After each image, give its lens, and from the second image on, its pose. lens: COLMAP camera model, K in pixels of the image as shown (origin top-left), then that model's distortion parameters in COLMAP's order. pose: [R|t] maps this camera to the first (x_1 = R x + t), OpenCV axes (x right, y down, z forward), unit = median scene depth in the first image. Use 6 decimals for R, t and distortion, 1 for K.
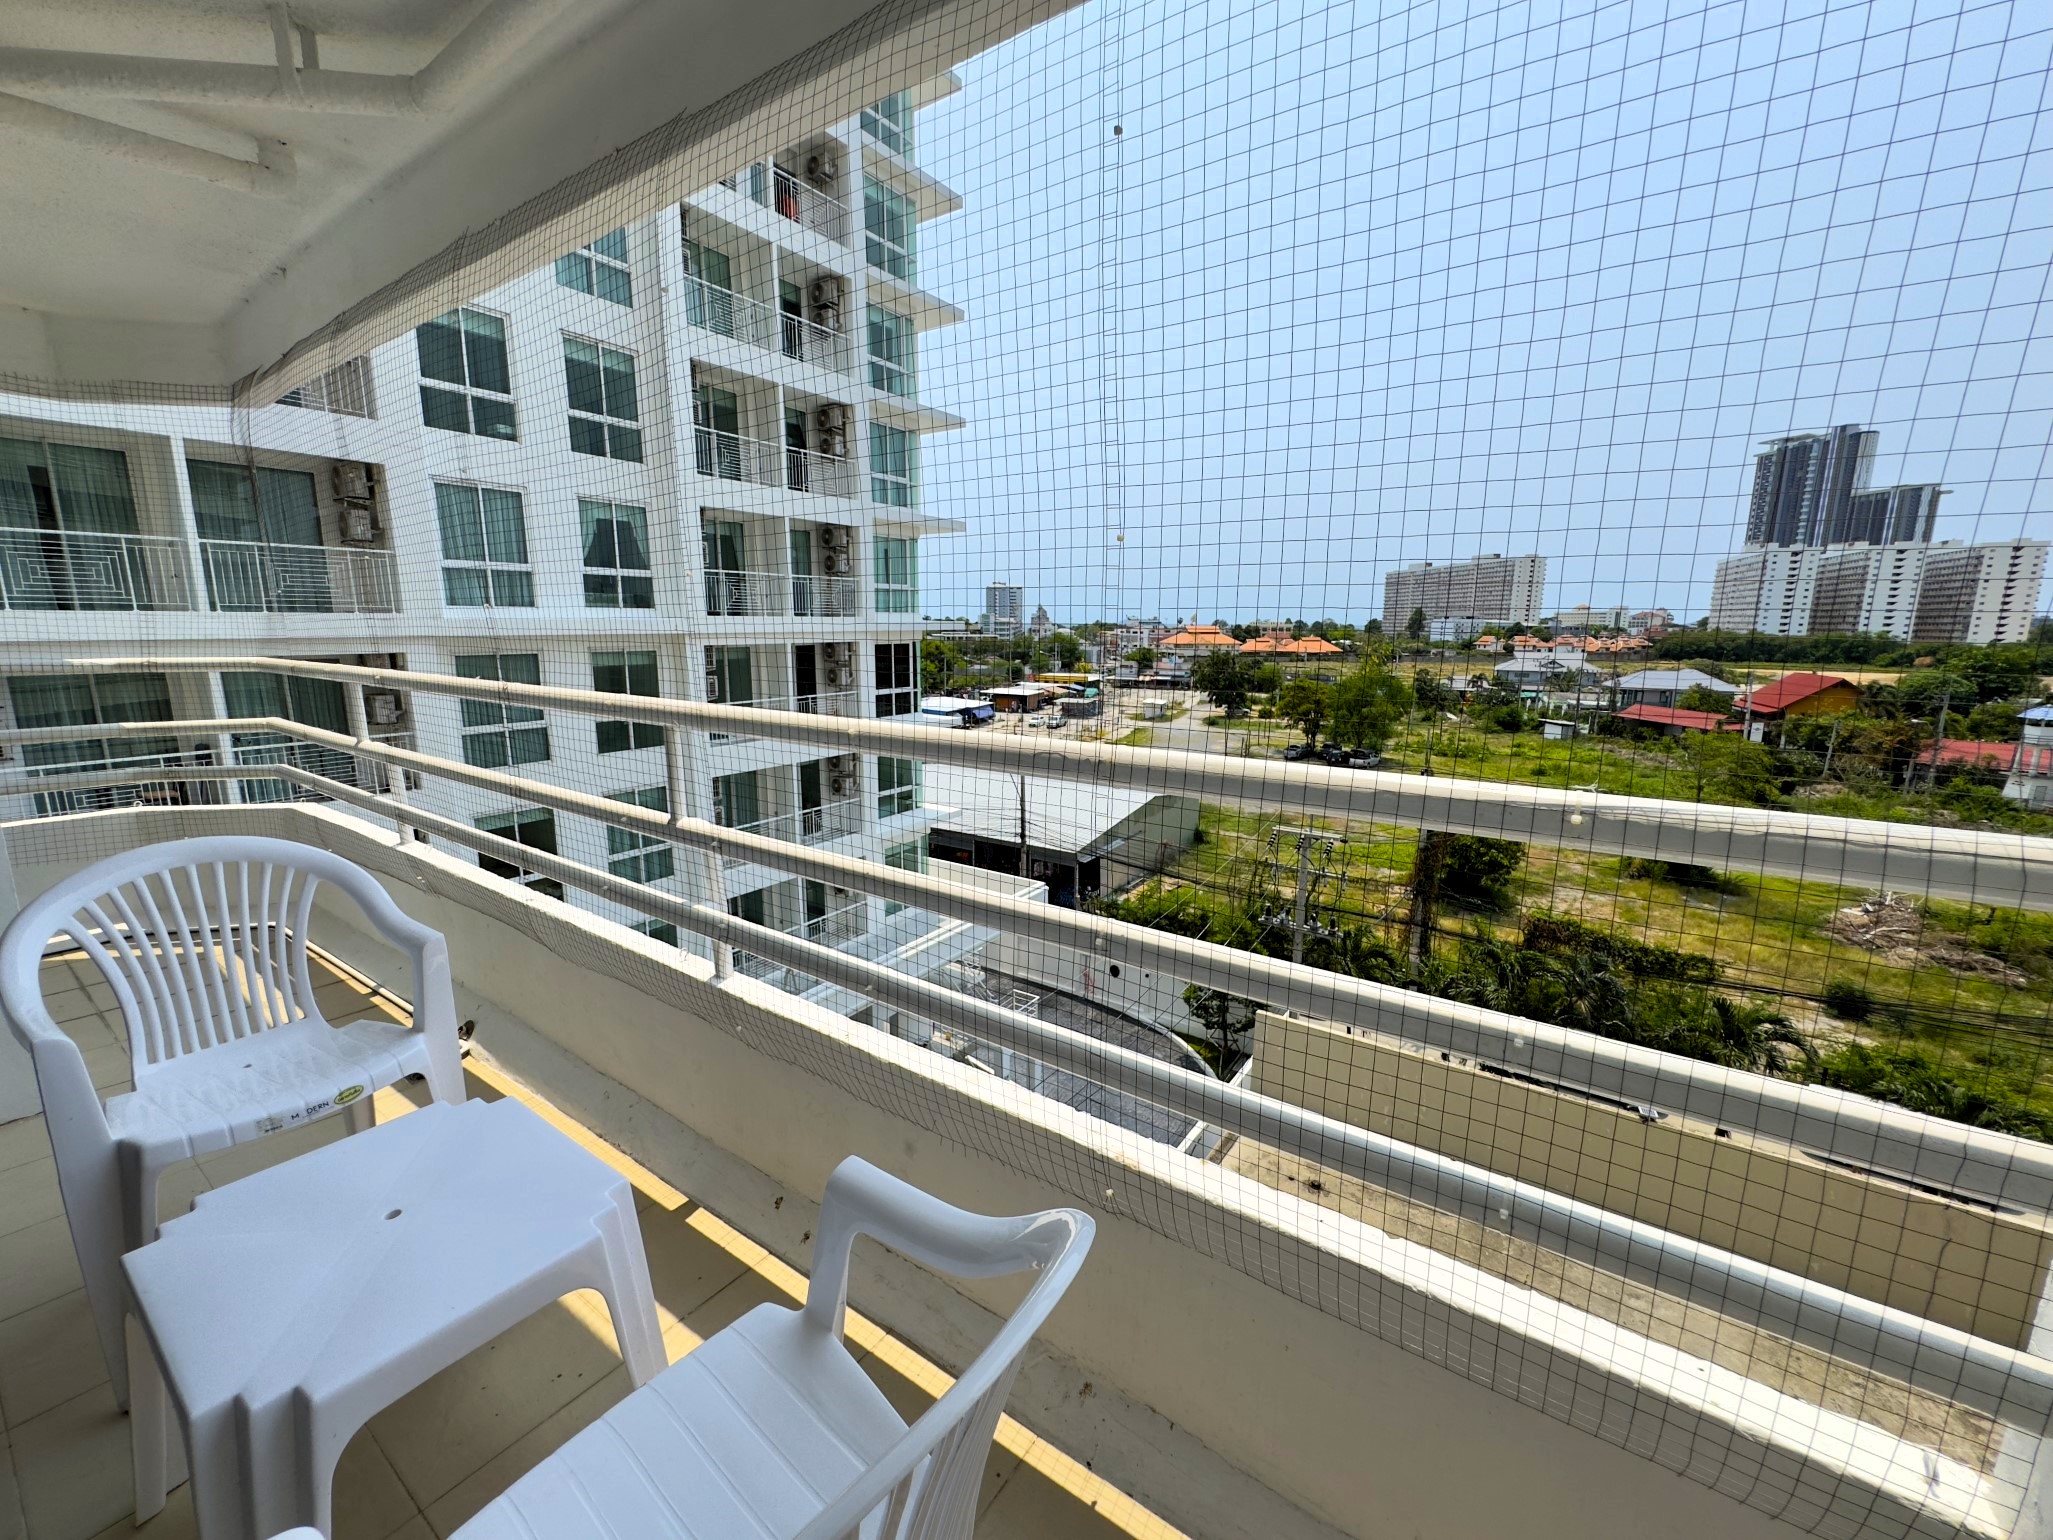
lens RADIAL K [[817.0, 0, 1026.5], [0, 817.0, 770.0], [0, 0, 1]] dist [-0.001617, -0.000059]
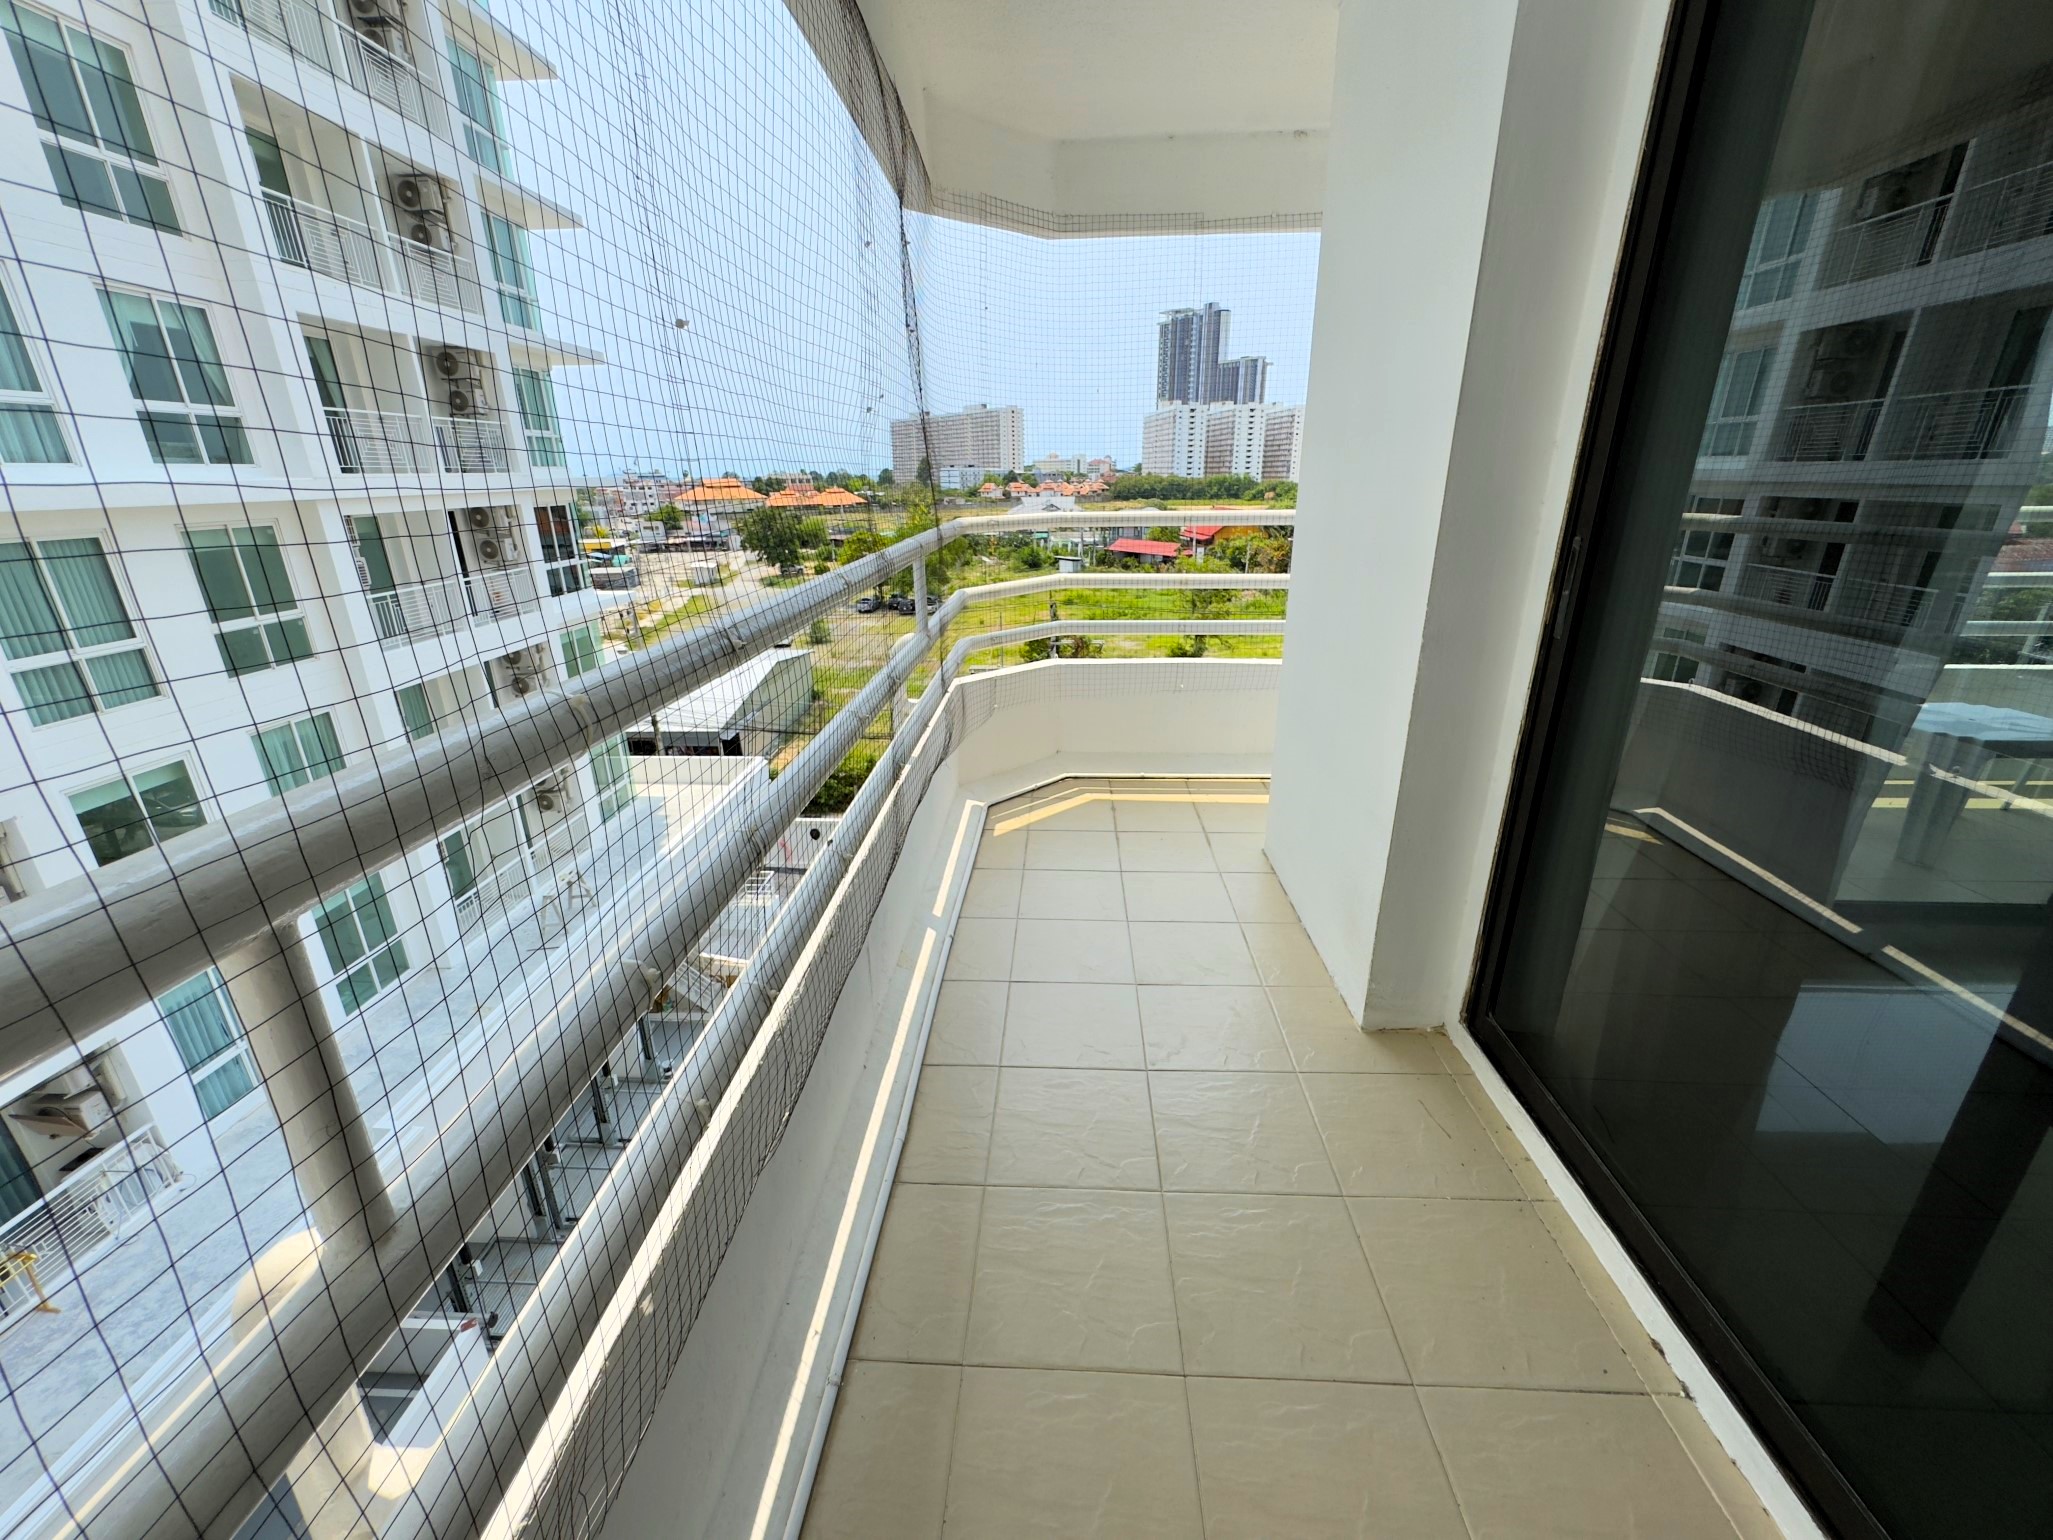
lens RADIAL K [[817.0, 0, 1026.5], [0, 817.0, 770.0], [0, 0, 1]] dist [-0.001617, -0.000059]
pose [[0.844309, -0.196947, 0.498352, -0.211214], [0.110281, 0.973965, 0.198068, -0.004426], [-0.524386, -0.112272, 0.844046, 0.017874]]
